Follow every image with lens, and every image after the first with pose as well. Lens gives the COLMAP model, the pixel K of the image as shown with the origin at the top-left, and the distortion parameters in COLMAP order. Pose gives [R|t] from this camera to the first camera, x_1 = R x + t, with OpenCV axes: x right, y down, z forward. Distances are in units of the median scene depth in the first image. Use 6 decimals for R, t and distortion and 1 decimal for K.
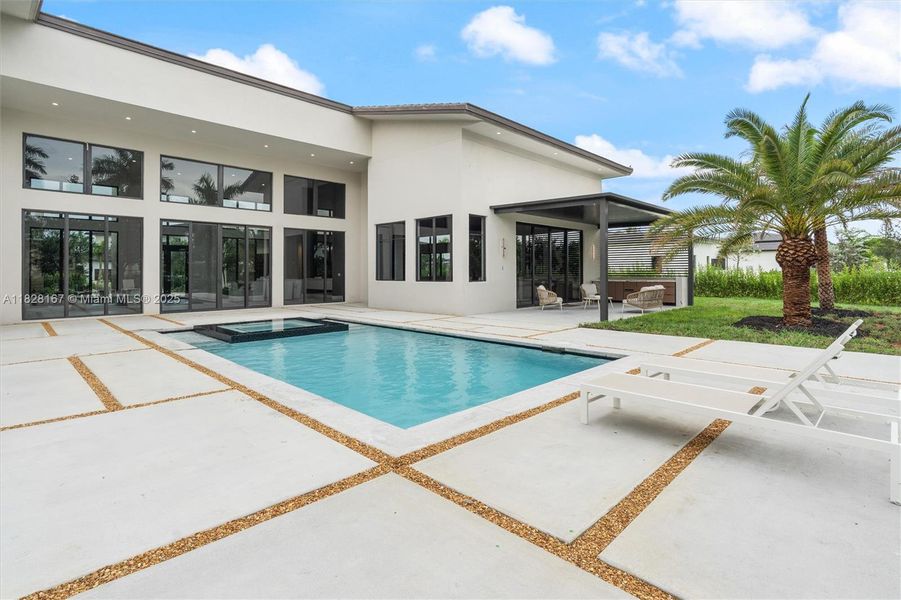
lens RADIAL K [[444.4, 0, 450.2], [0, 444.4, 270.7], [0, 0, 1]] dist [-0.001345, -0.000377]
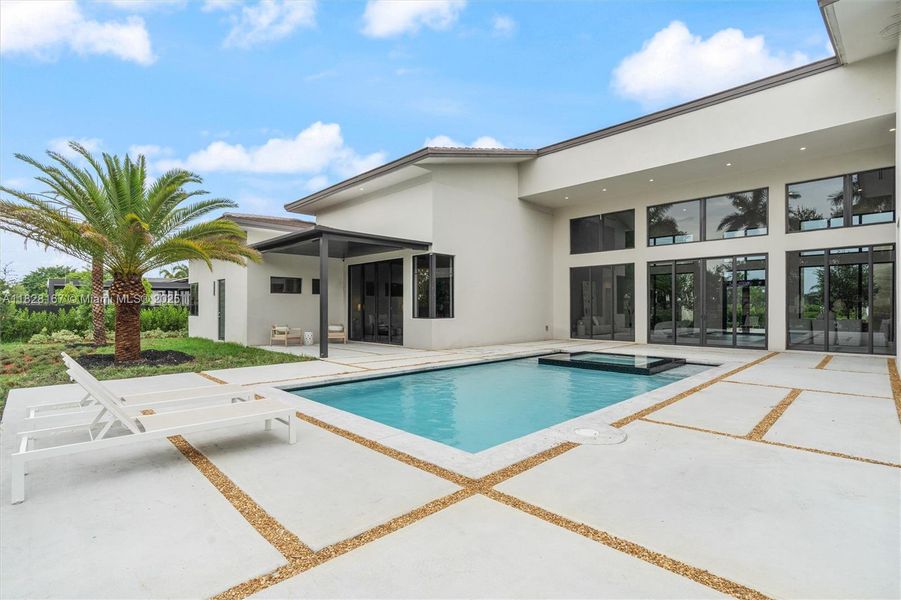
lens RADIAL K [[427.4, 0, 434.0], [0, 427.4, 298.5], [0, 0, 1]] dist [-0.000831, 0.000166]
pose [[-0.053529, -0.018189, -0.998401, 0.576096], [0.000568, 0.999833, -0.018246, -0.000639], [0.998566, -0.001544, -0.053510, 0.589476]]
